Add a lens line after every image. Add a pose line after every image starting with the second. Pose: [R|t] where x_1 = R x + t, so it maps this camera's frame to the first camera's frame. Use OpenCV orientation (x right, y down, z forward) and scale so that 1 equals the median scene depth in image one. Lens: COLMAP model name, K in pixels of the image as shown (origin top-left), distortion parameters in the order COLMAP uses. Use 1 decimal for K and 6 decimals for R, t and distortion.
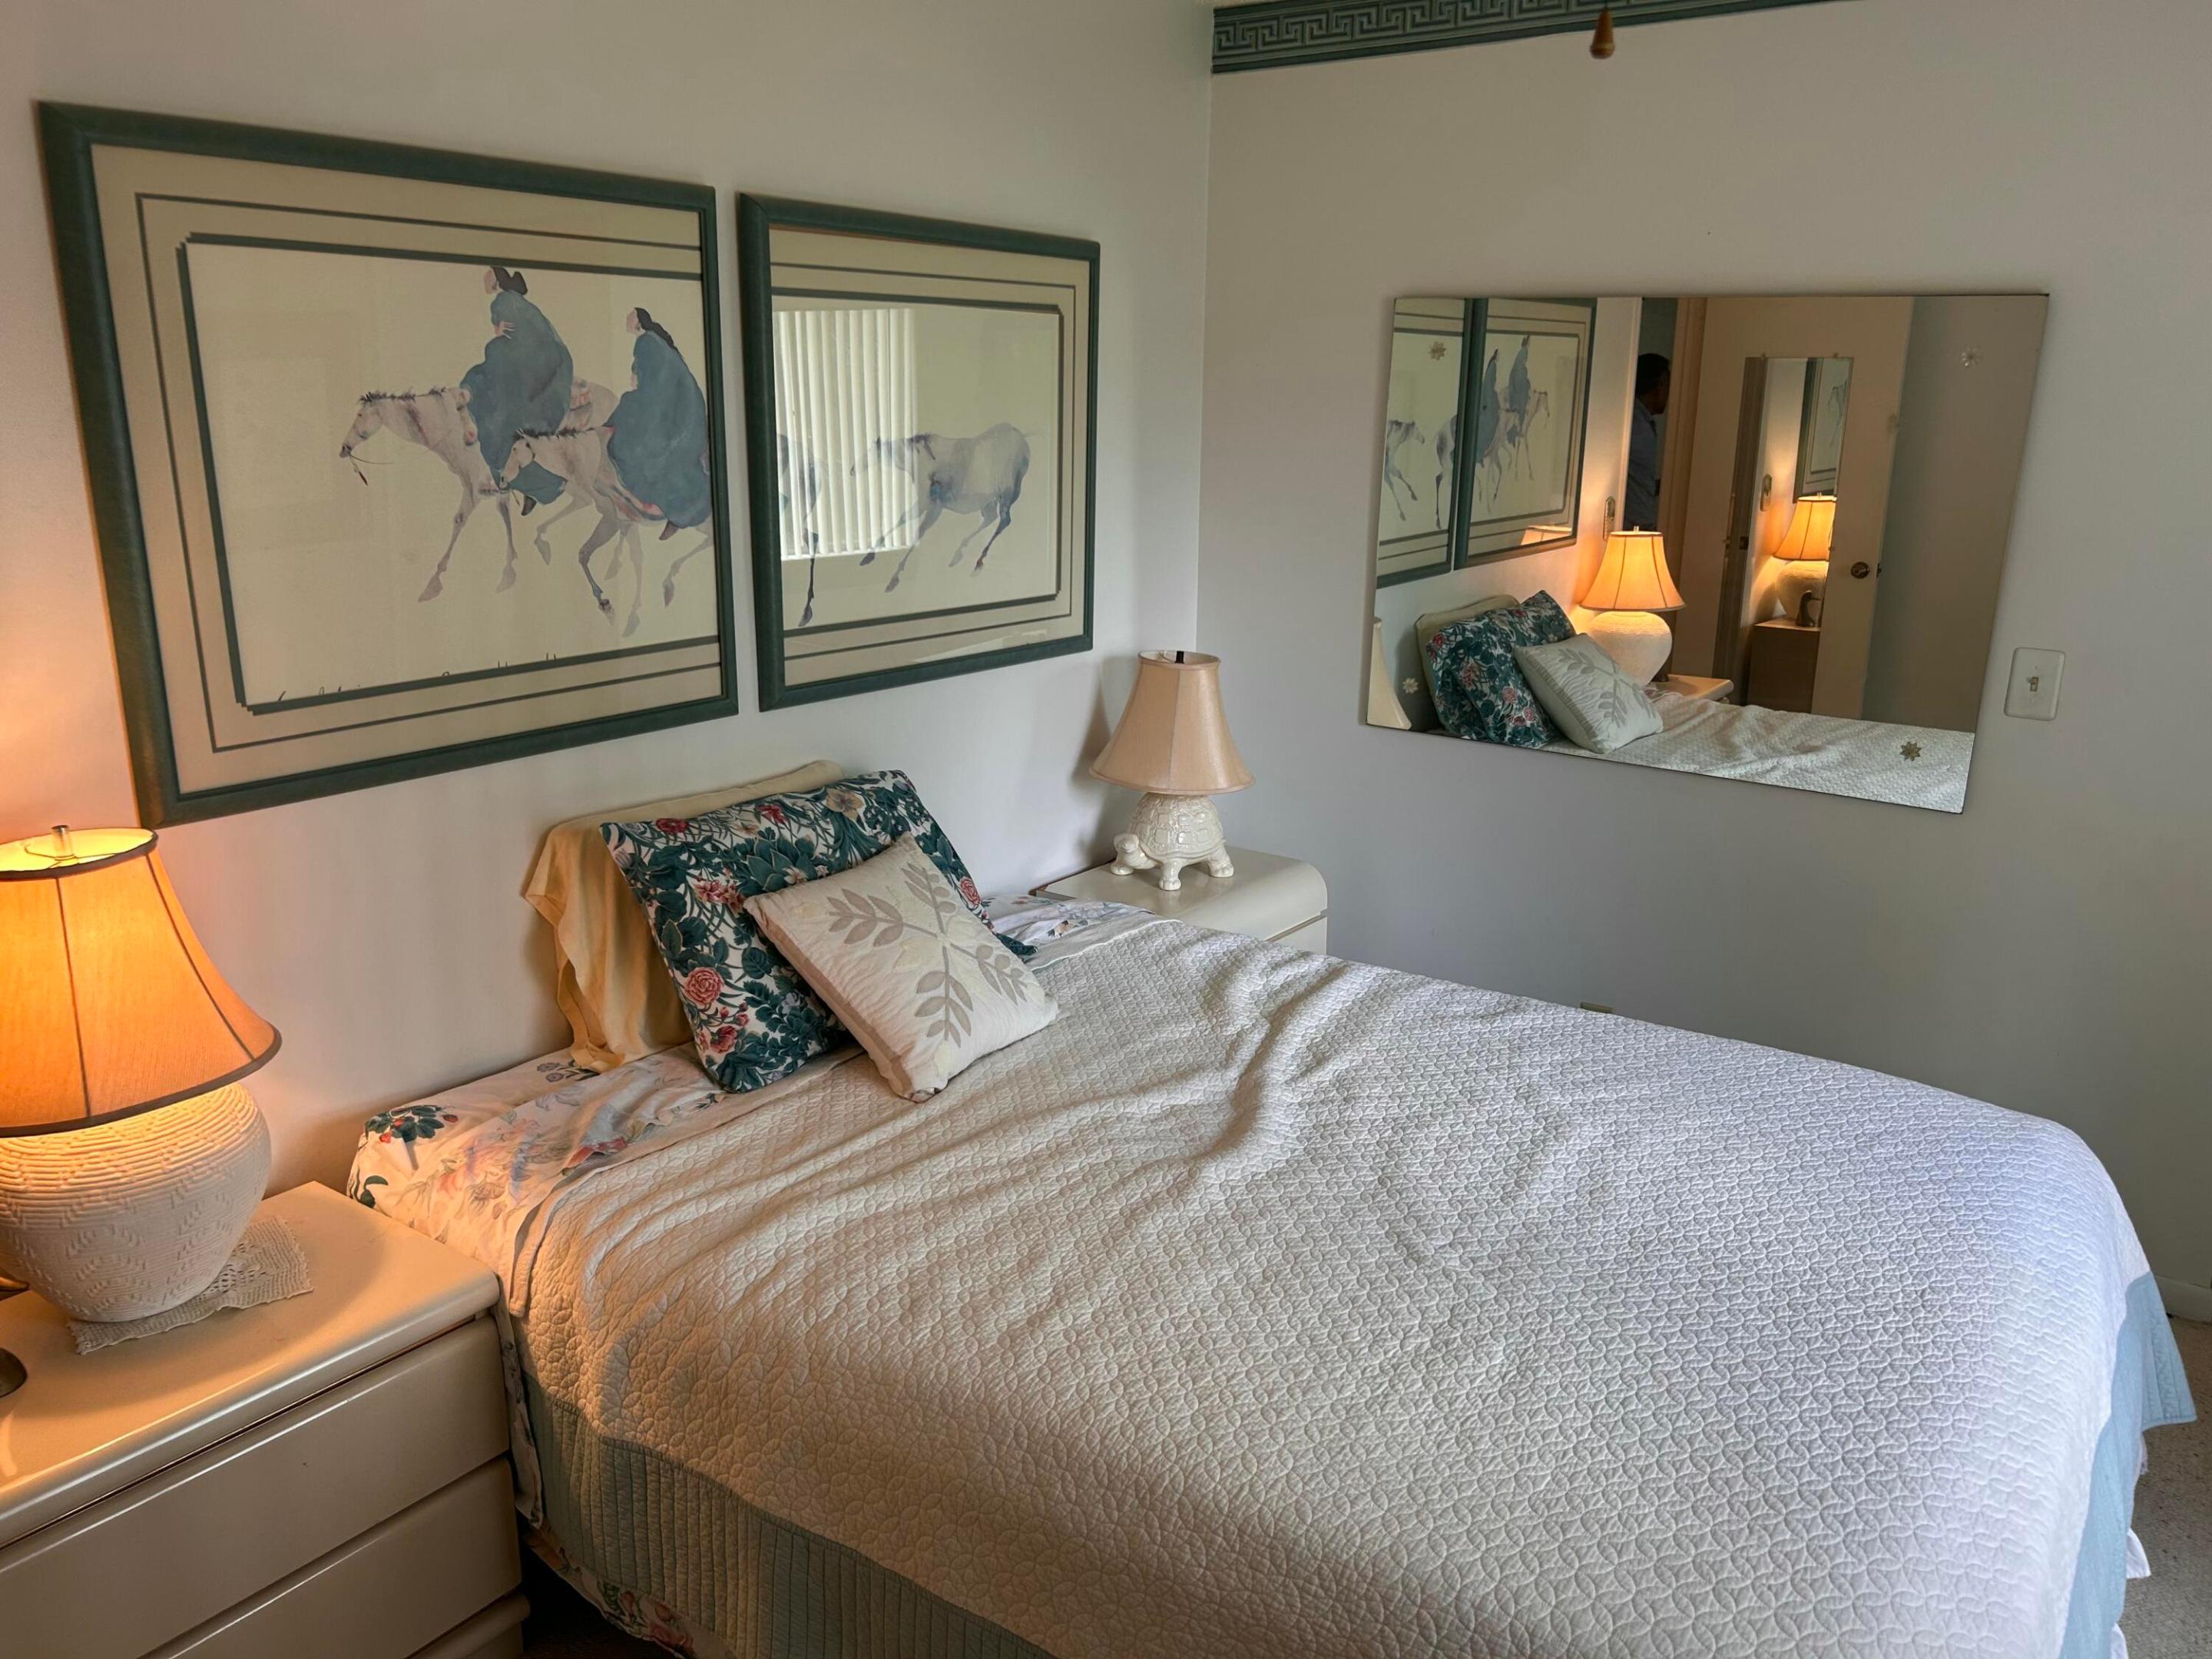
lens RADIAL K [[1669.7, 0, 1109.4], [0, 1669.7, 822.6], [0, 0, 1]] dist [0.018406, -0.037634]
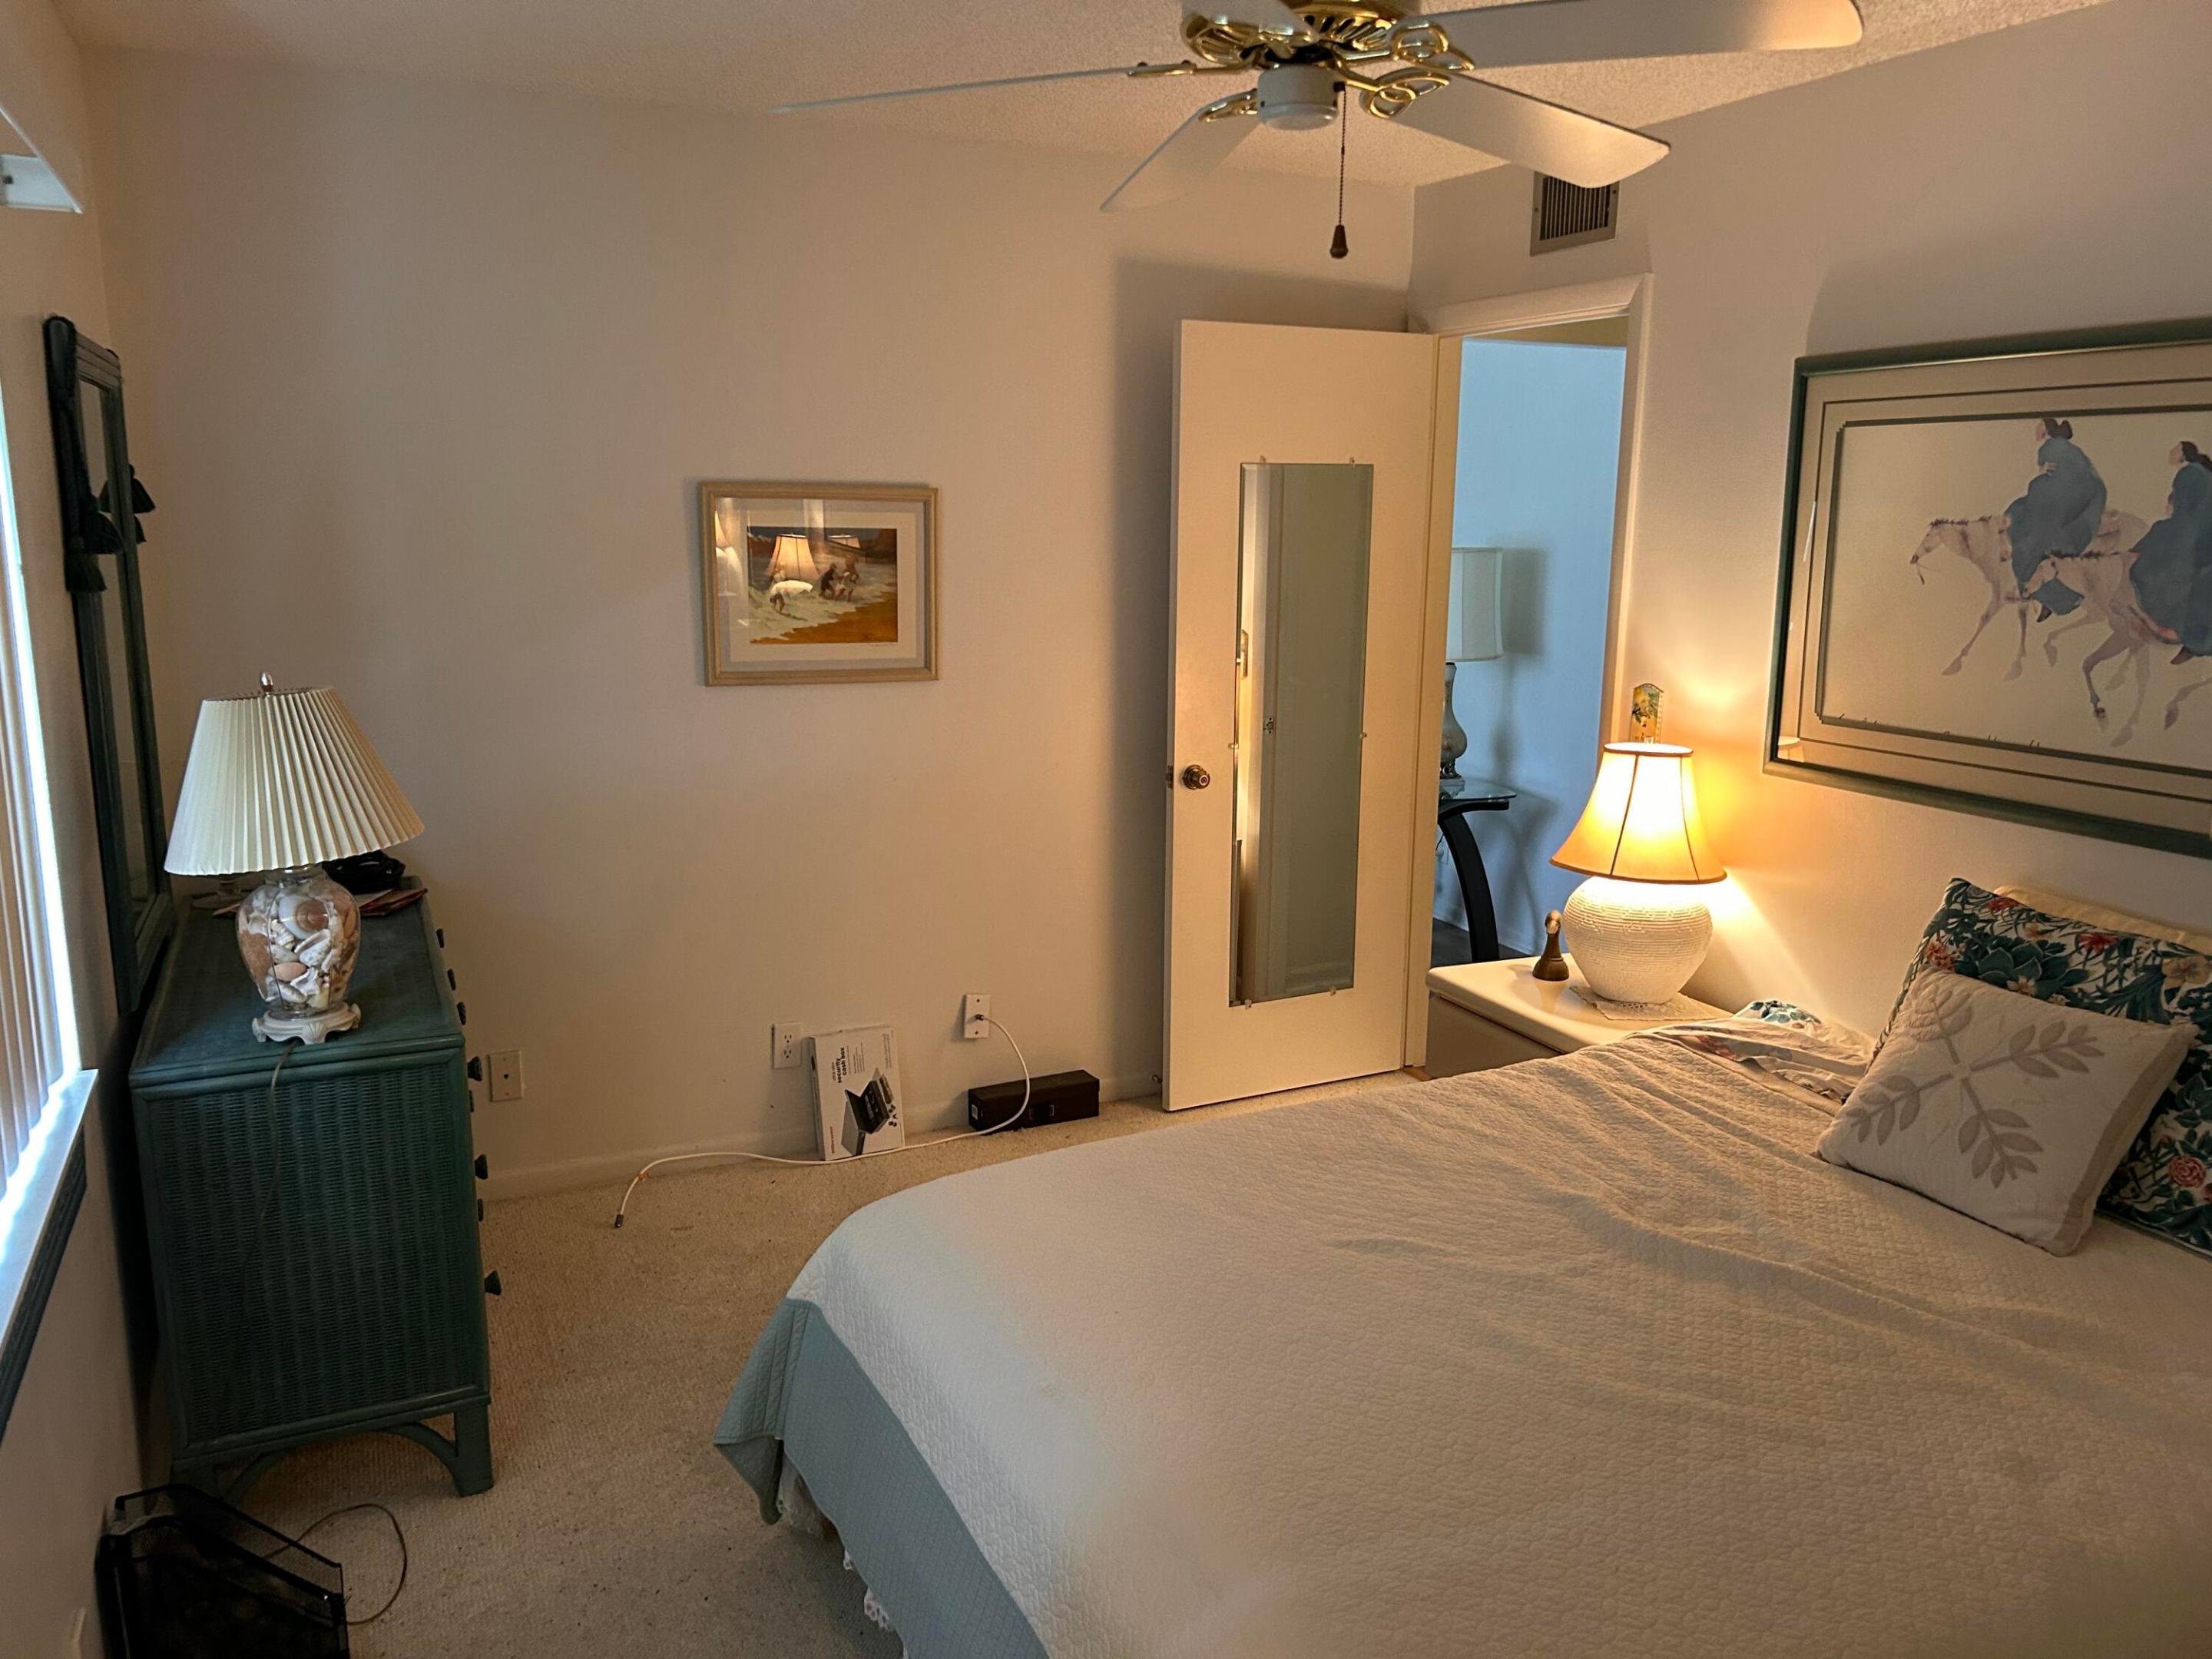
lens RADIAL K [[1669.7, 0, 1109.8], [0, 1669.7, 830.6], [0, 0, 1]] dist [0.018406, -0.037634]
pose [[-0.509198, 0.157219, -0.846168, 1.021825], [-0.220025, 0.926722, 0.304591, -0.264858], [0.832050, 0.341275, -0.437293, 1.028232]]
